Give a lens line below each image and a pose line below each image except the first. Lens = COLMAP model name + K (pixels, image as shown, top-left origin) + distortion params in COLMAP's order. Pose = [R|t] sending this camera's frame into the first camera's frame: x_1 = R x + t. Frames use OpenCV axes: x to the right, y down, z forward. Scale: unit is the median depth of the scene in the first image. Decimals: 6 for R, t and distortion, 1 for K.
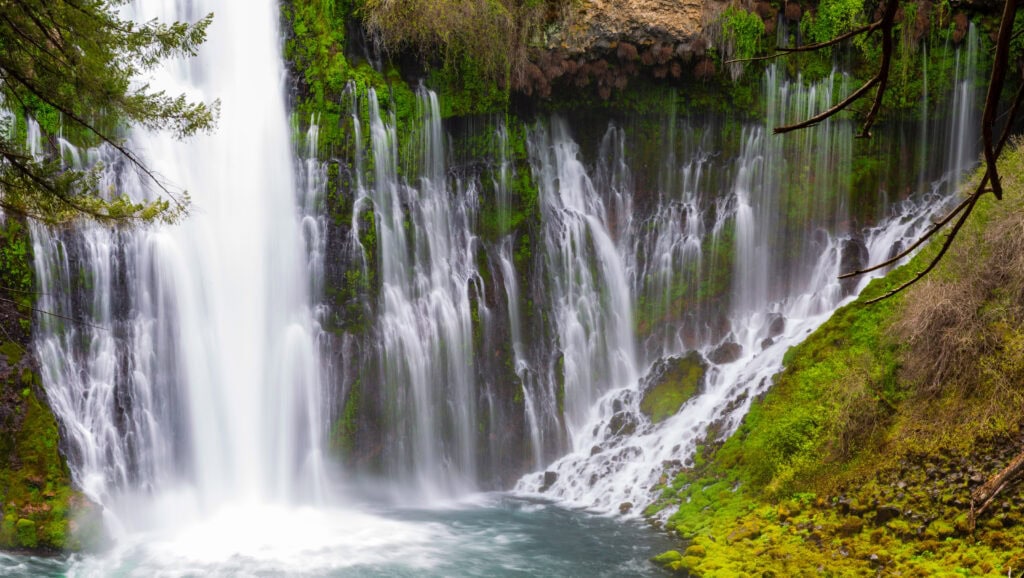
lens RADIAL K [[1970.2, 0, 510.2], [0, 1970.2, 331.6], [0, 0, 1]] dist [0.049461, -0.182718]
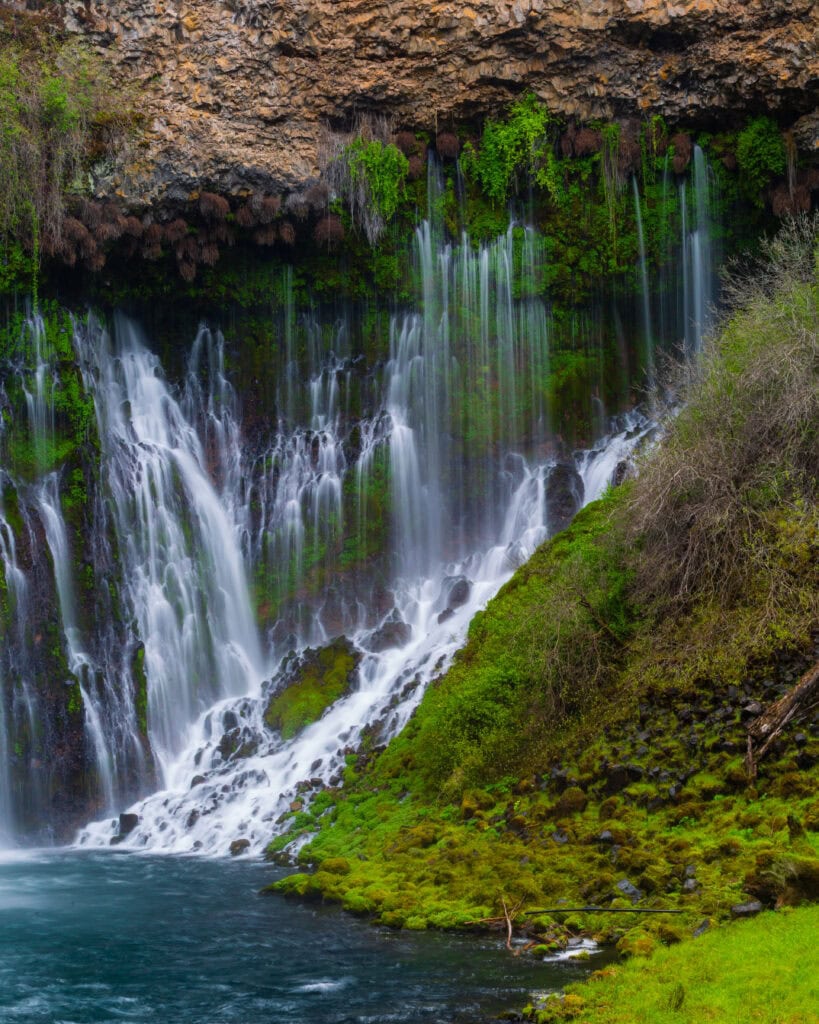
lens RADIAL K [[2448.4, 0, 409.6], [0, 2448.4, 439.7], [0, 0, 1]] dist [-0.017110, -0.395308]
pose [[0.994274, -0.053032, 0.092769, 0.043742], [0.069127, 0.981243, -0.179953, 0.099734], [-0.081486, 0.185335, 0.979291, 0.166625]]
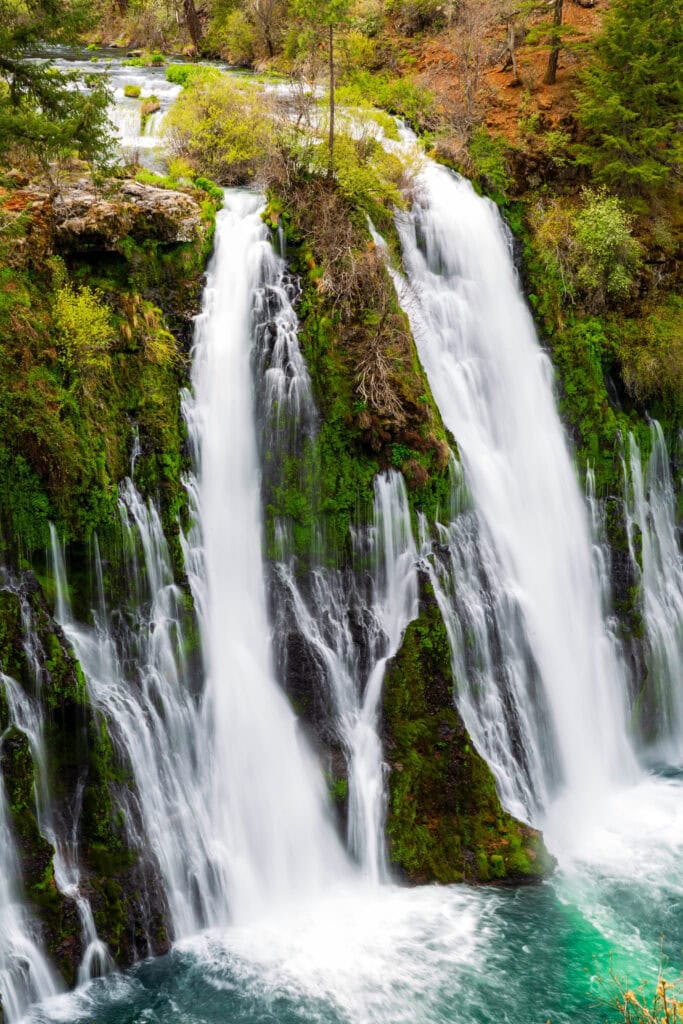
lens RADIAL K [[1961.5, 0, 341.5], [0, 1961.5, 512.0], [0, 0, 1]] dist [0.013682, 0.064278]
pose [[0.953755, -0.118974, 0.276037, -0.537685], [0.072709, 0.982377, 0.172190, -0.275673], [-0.291658, -0.144157, 0.945597, -0.081170]]
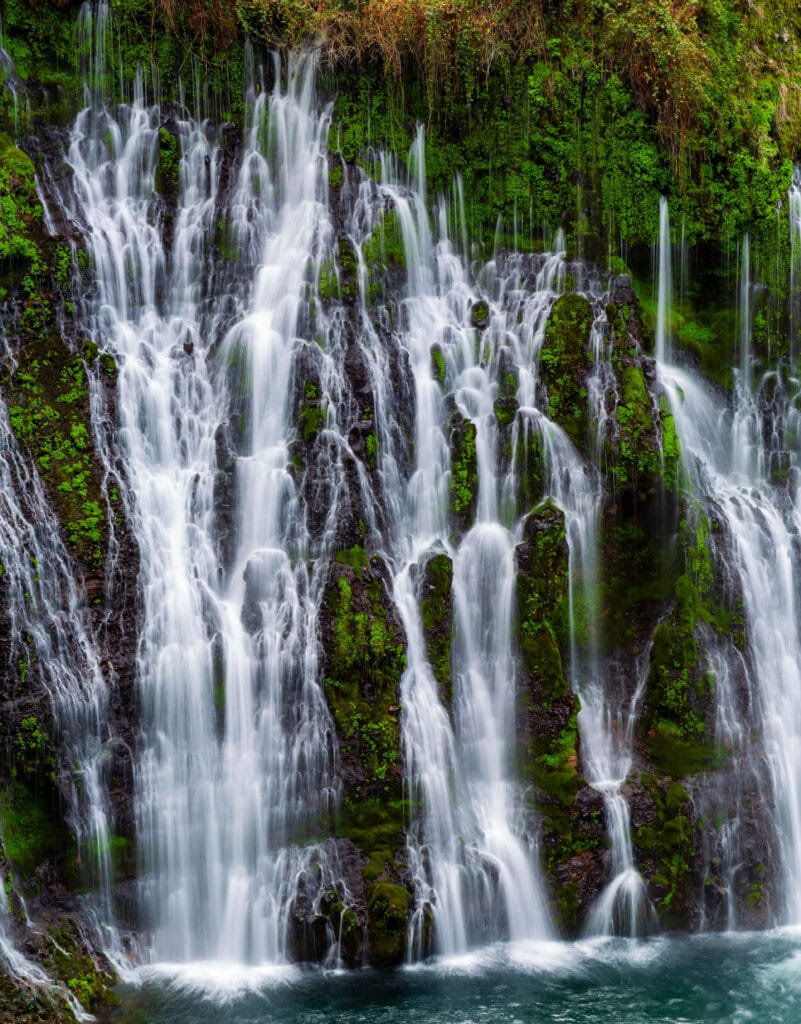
lens RADIAL K [[2284.4, 0, 399.0], [0, 2284.4, 613.6], [0, 0, 1]] dist [-0.021941, 0.296145]
pose [[0.963878, 0.002302, -0.266335, -0.309920], [0.005321, 0.999597, 0.027895, -0.019244], [0.266292, -0.028305, 0.963477, 0.160593]]
